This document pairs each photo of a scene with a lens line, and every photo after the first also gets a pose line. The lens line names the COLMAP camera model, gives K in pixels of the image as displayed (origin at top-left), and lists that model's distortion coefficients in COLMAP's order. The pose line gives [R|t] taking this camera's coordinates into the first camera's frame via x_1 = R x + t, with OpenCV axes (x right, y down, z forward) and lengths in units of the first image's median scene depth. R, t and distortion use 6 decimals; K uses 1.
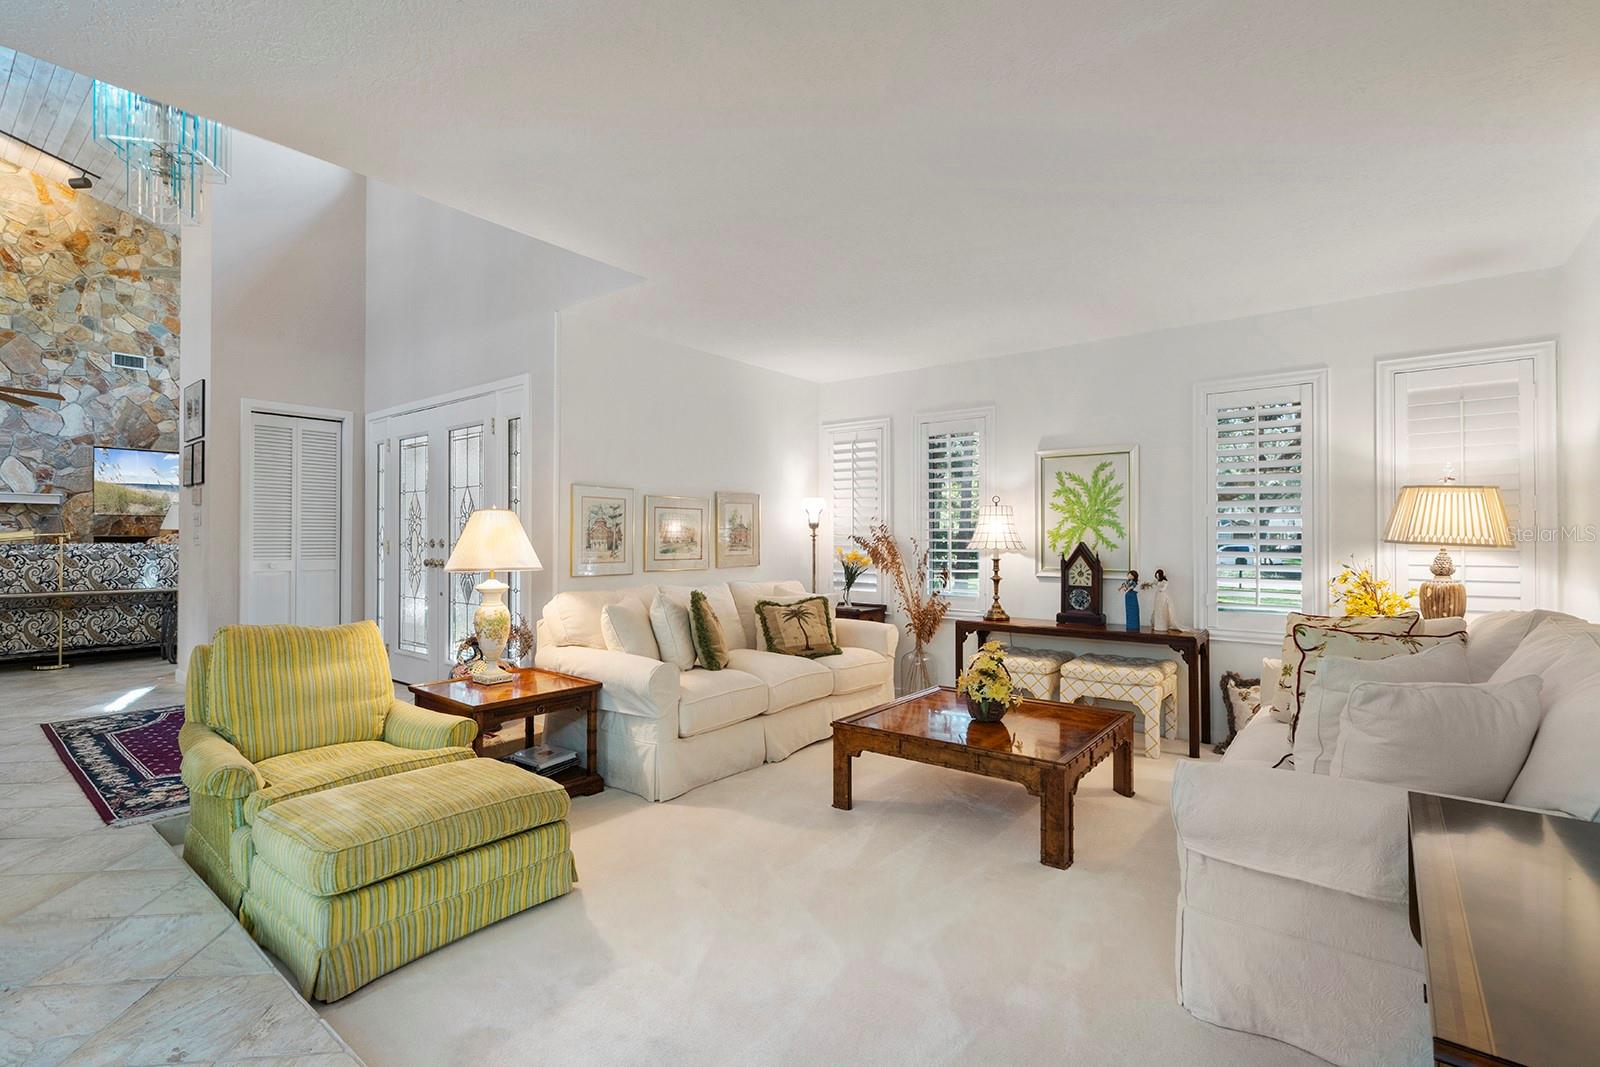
lens RADIAL K [[730.4, 0, 799.3], [0, 730.4, 527.2], [0, 0, 1]] dist [-0.008223, 0.001358]
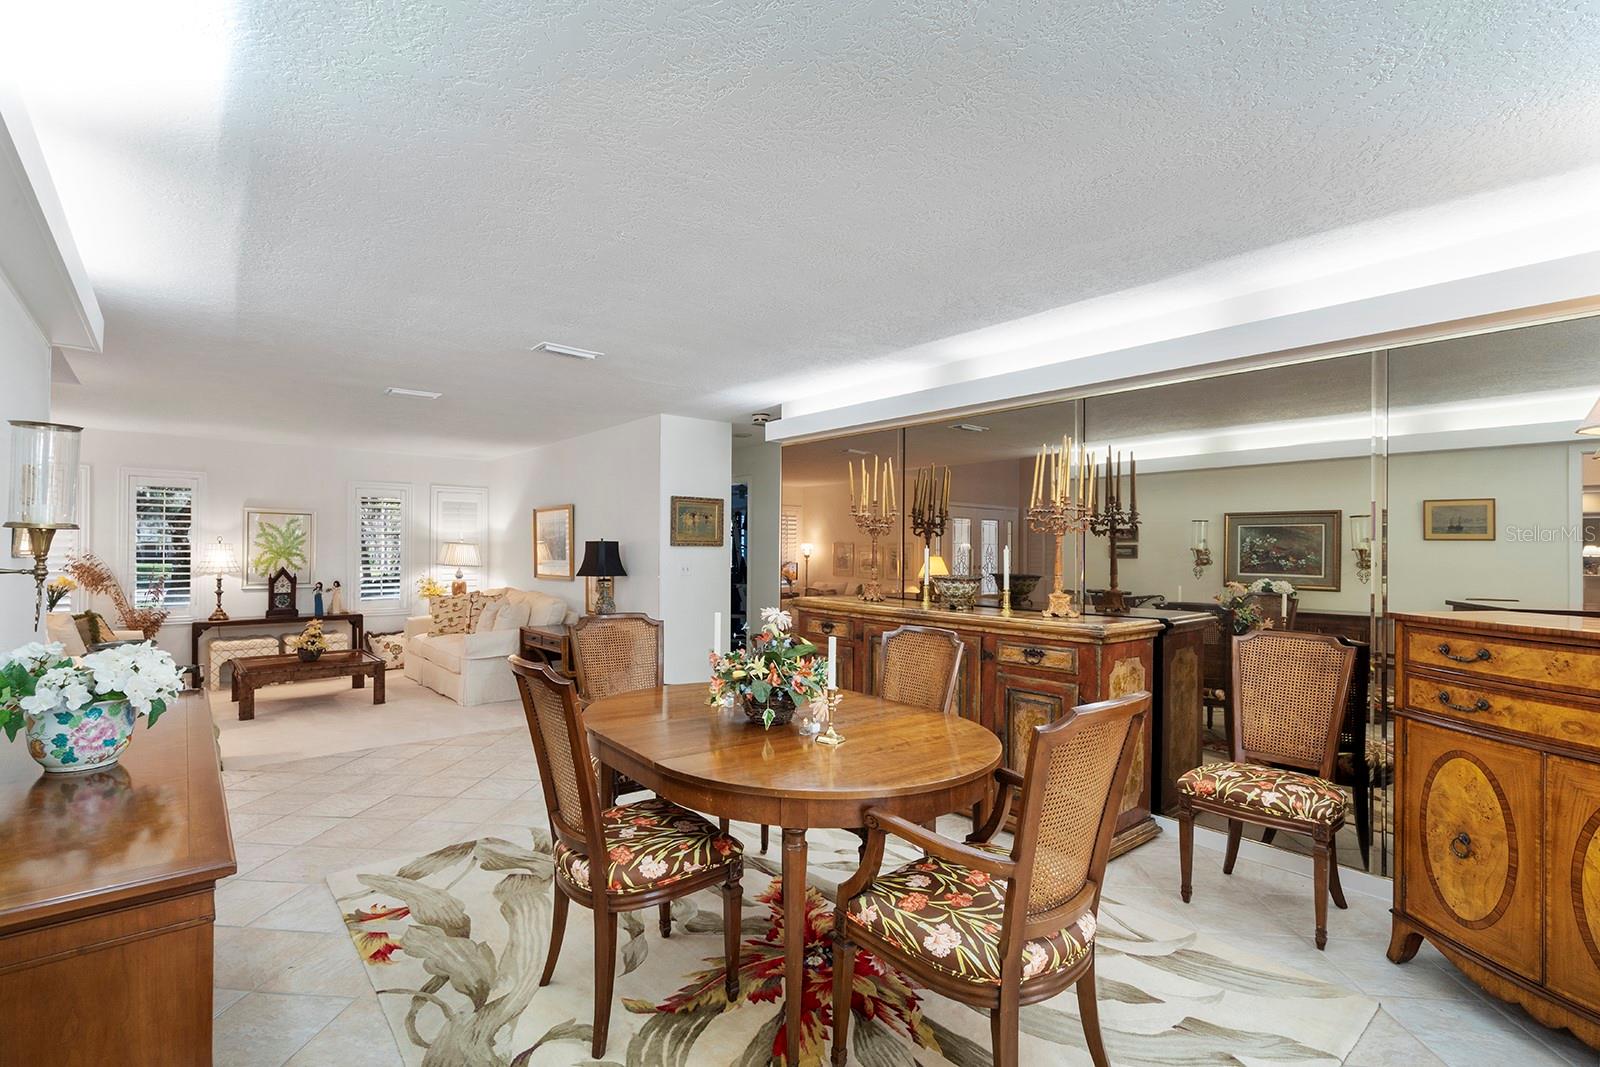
lens RADIAL K [[730.4, 0, 794.4], [0, 730.4, 541.9], [0, 0, 1]] dist [-0.008223, 0.001358]
pose [[0.193440, 0.011269, 0.981047, -1.014737], [-0.021053, 0.999751, -0.007333, -0.048173], [-0.980886, -0.019236, 0.193629, -0.465802]]
